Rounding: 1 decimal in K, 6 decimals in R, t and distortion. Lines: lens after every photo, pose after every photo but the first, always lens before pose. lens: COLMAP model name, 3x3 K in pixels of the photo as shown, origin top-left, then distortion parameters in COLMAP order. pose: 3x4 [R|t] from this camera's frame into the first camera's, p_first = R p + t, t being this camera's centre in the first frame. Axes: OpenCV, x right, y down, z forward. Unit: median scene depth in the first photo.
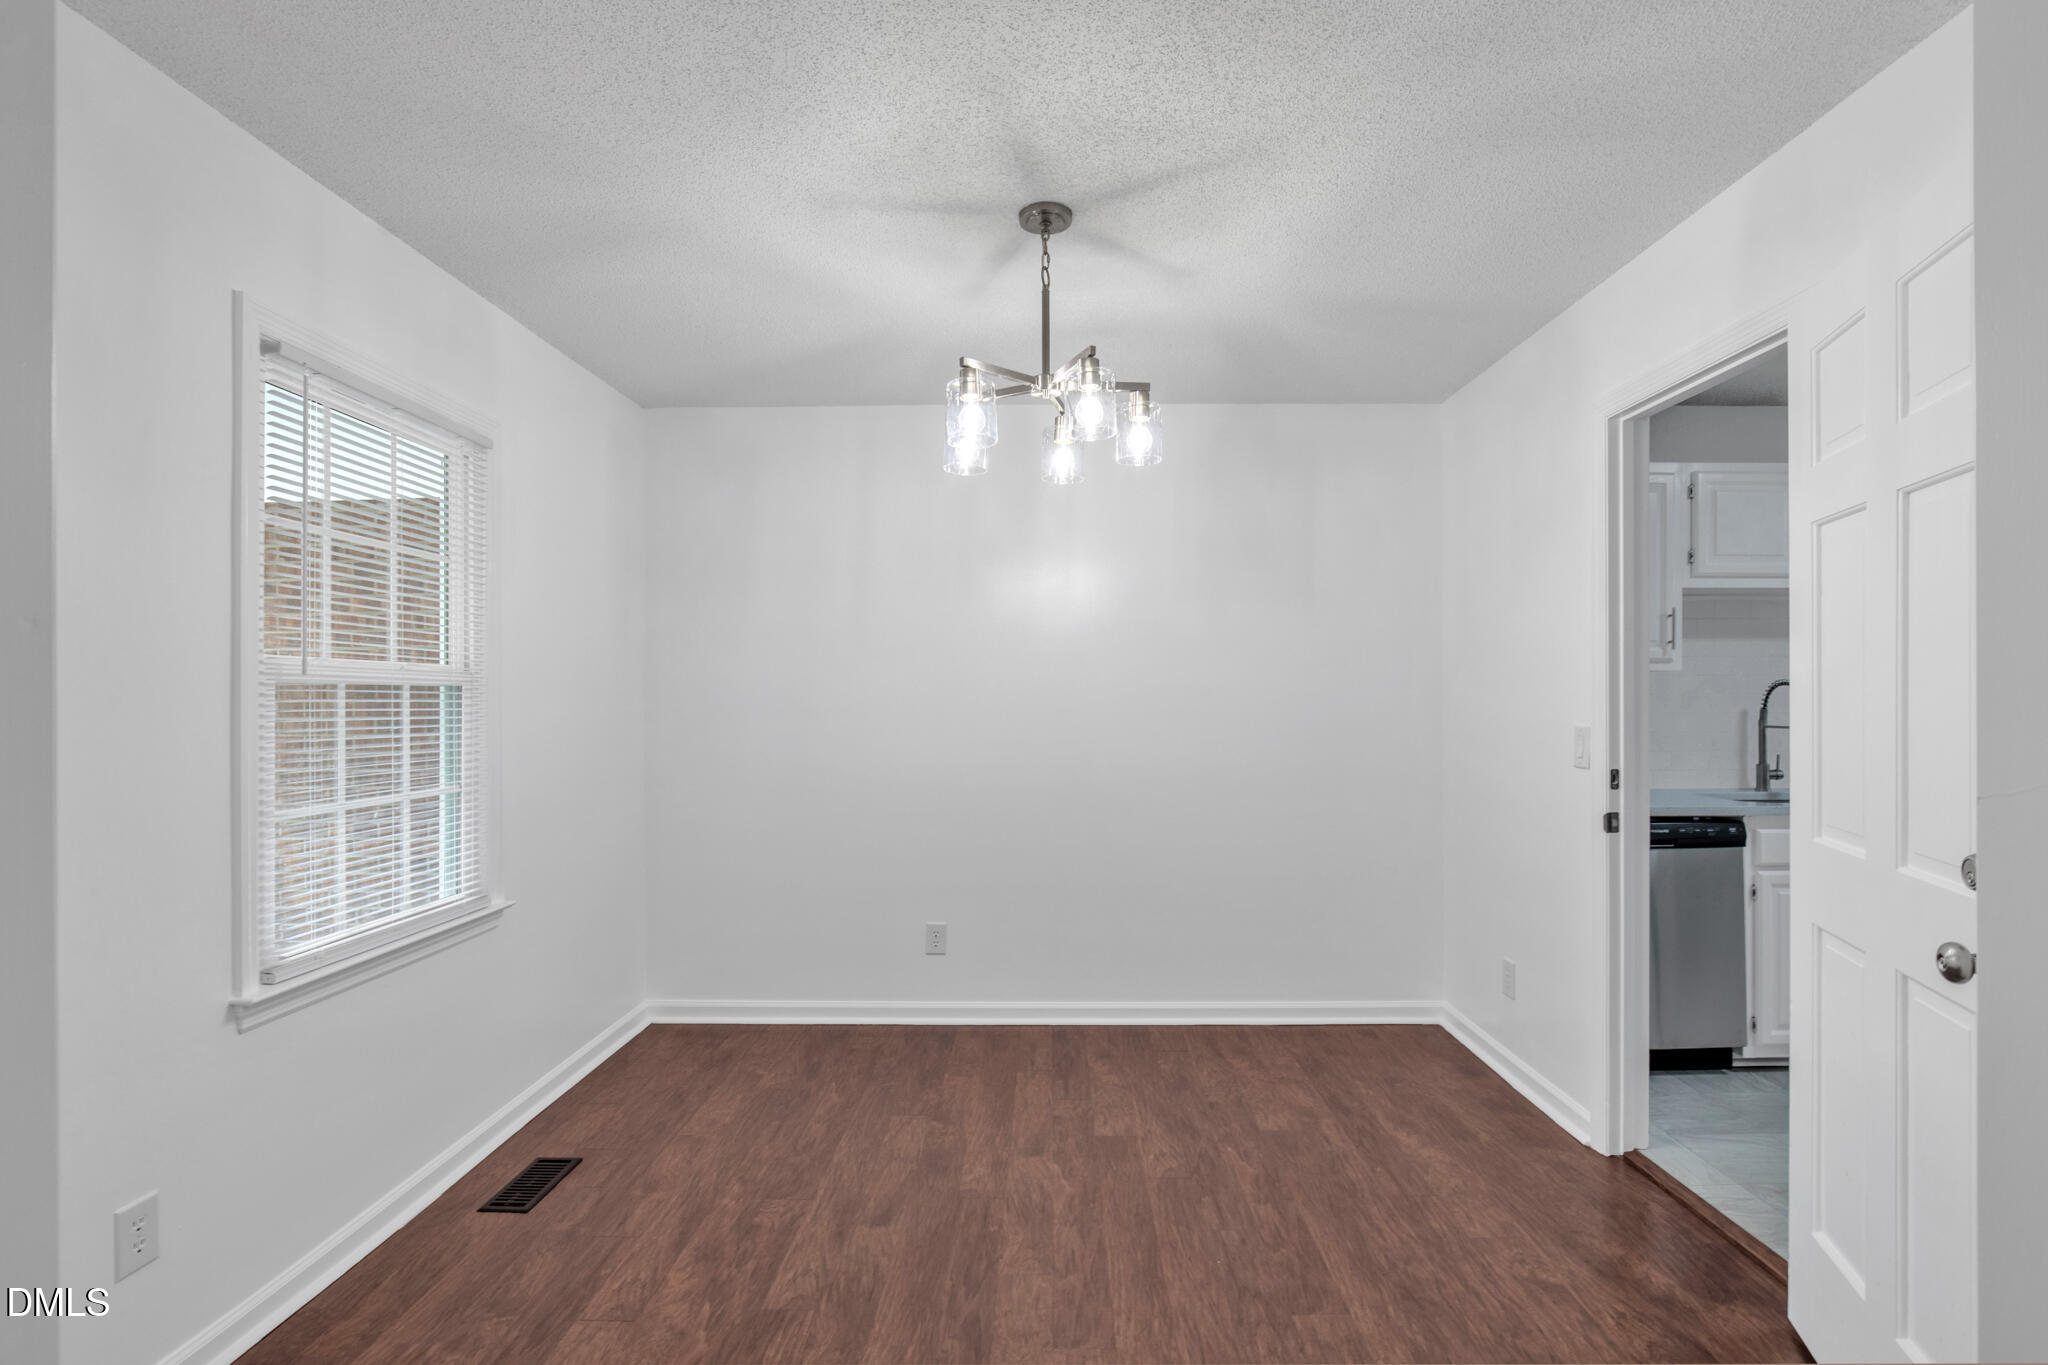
lens RADIAL K [[997.1, 0, 1011.8], [0, 997.1, 685.3], [0, 0, 1]] dist [-0.035545, 0.000749]
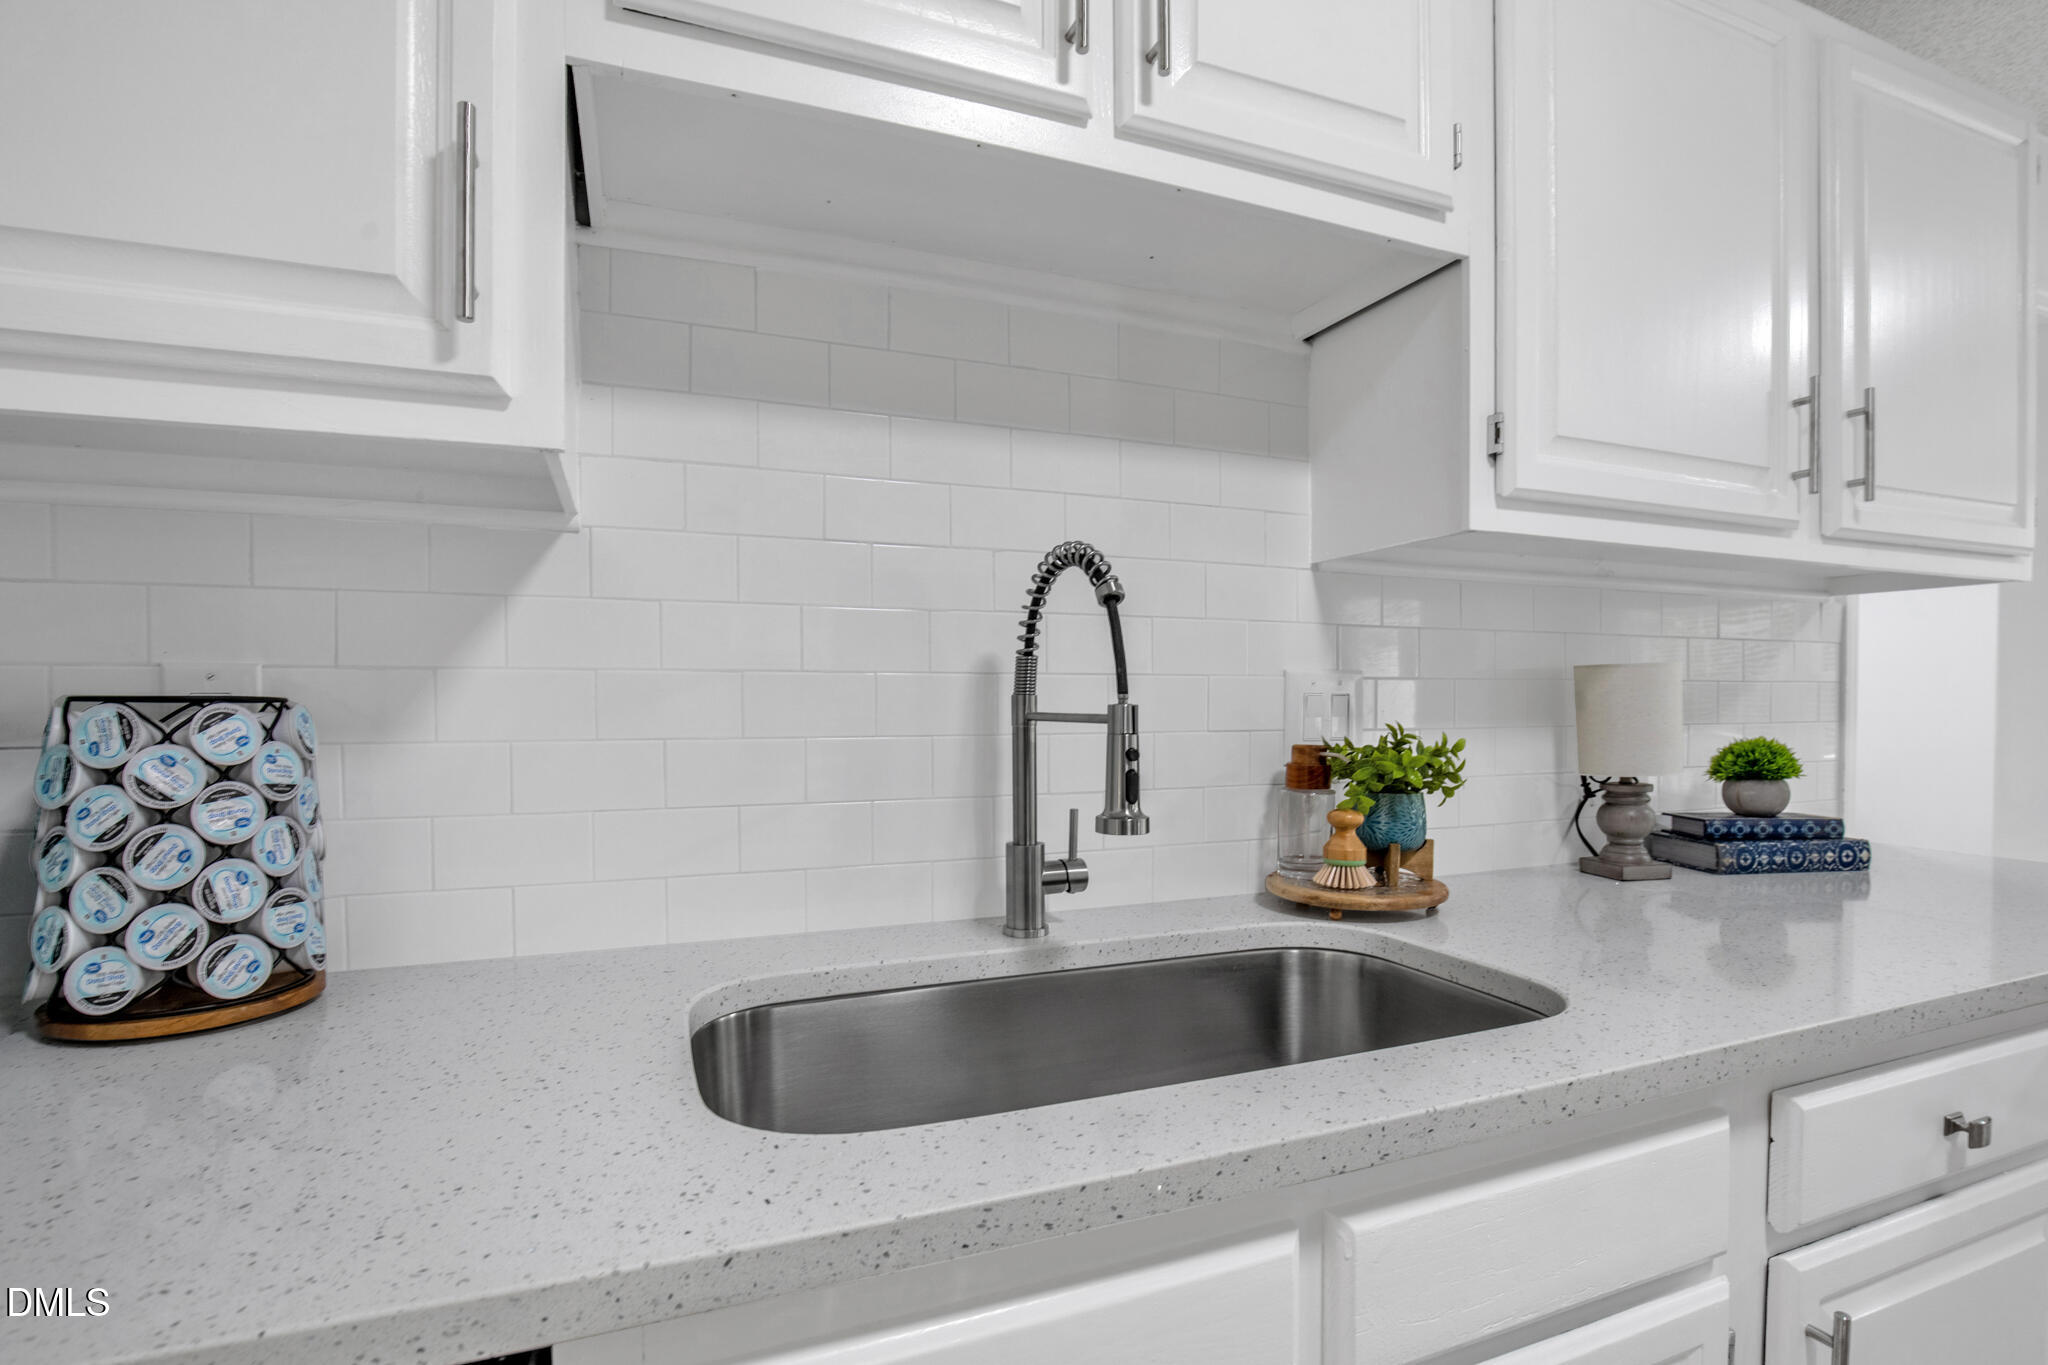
lens RADIAL K [[992.7, 0, 1038.9], [0, 992.7, 720.9], [0, 0, 1]] dist [-0.029764, 0.000990]
pose [[0.916955, -0.009343, 0.398882, 0.694695], [-0.002640, 0.999562, 0.029481, 0.036833], [-0.398983, -0.028086, 0.916528, 0.768534]]
